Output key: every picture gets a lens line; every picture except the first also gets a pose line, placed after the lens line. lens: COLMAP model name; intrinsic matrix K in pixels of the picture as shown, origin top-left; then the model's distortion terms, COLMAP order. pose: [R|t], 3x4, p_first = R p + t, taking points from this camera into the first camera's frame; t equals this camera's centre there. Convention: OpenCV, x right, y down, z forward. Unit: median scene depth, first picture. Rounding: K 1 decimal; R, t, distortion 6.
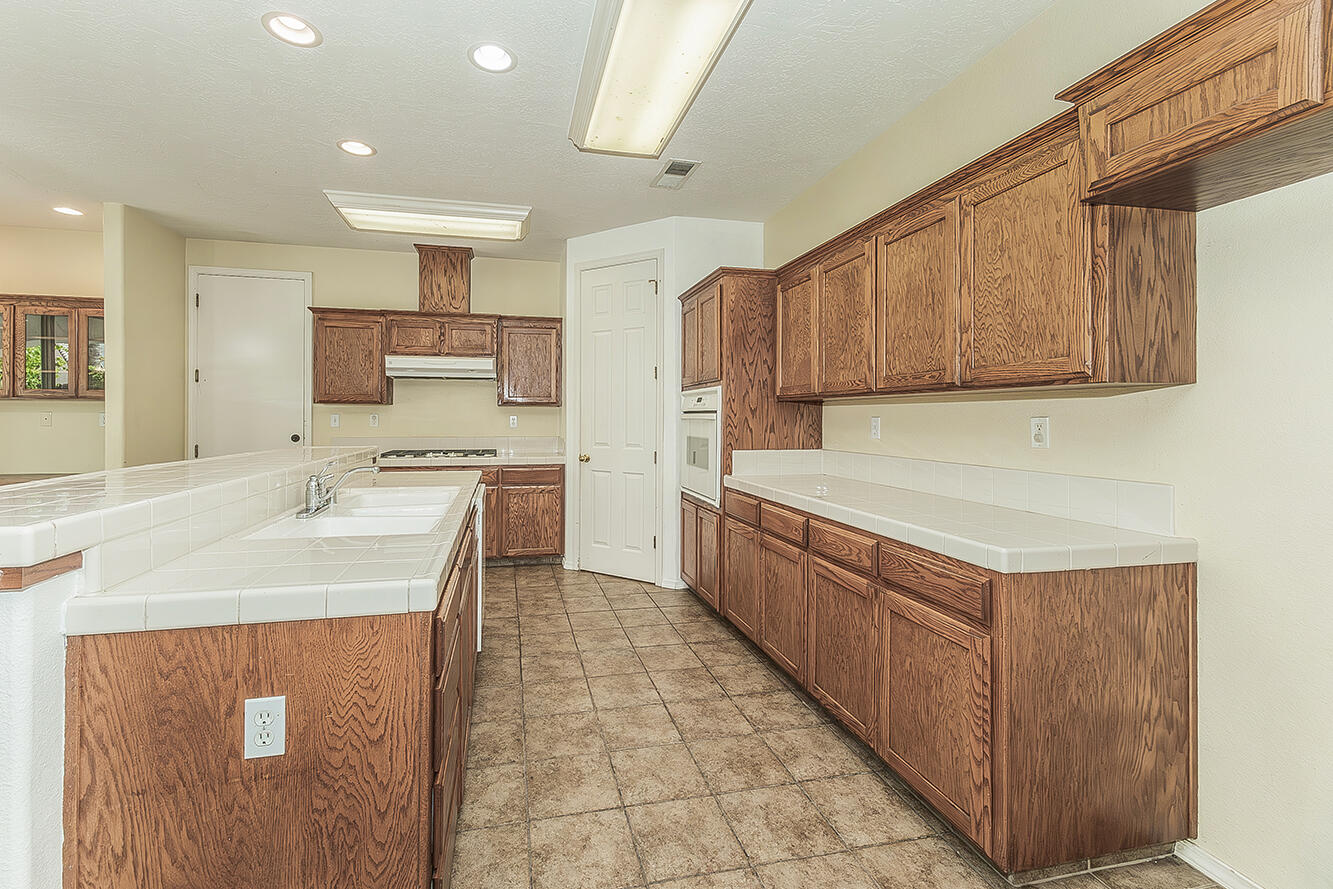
lens RADIAL K [[568.4, 0, 630.4], [0, 568.4, 420.4], [0, 0, 1]] dist [0.004998, 0.002552]
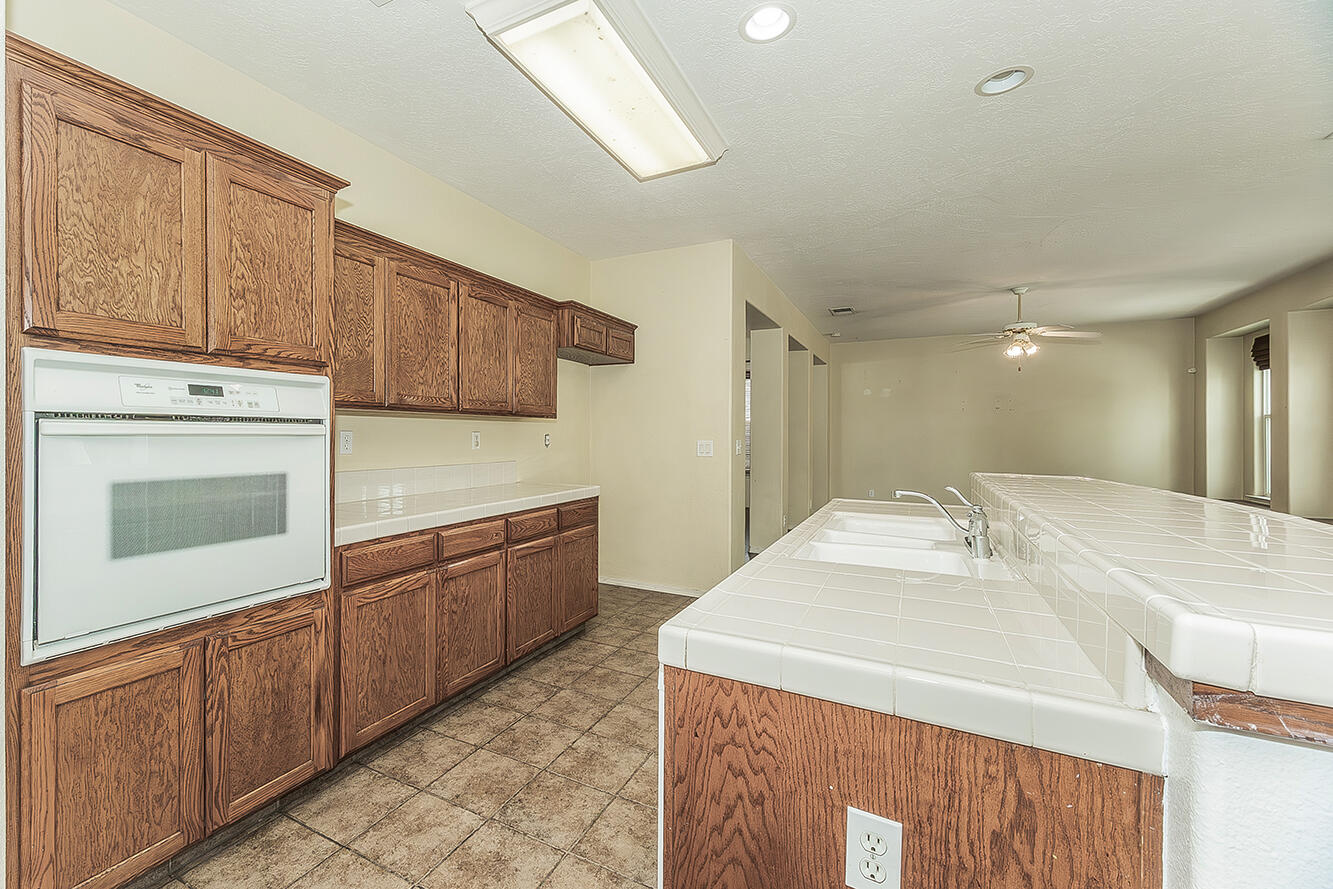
lens RADIAL K [[568.4, 0, 594.8], [0, 568.4, 432.7], [0, 0, 1]] dist [0.004998, 0.002552]
pose [[-0.744054, -0.005794, 0.668094, -0.418892], [-0.004244, 0.999983, 0.003947, -0.007133], [-0.668106, 0.000102, -0.744066, 1.211310]]
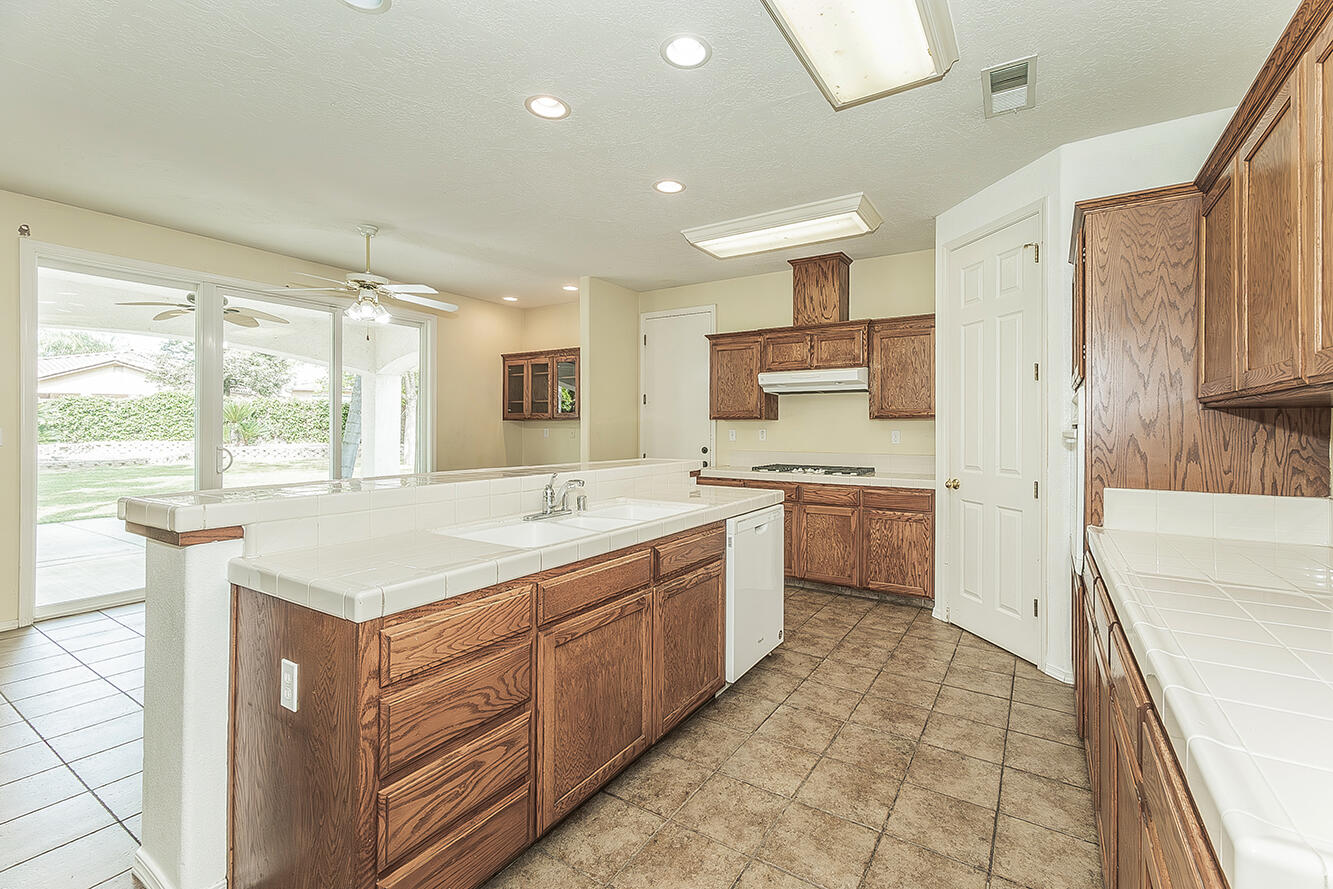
lens RADIAL K [[568.4, 0, 702.0], [0, 568.4, 428.8], [0, 0, 1]] dist [0.004998, 0.002552]
pose [[0.726916, -0.000871, -0.686726, 0.277154], [-0.004980, 0.999966, -0.006539, -0.005912], [0.686709, 0.008173, 0.726887, 0.224837]]
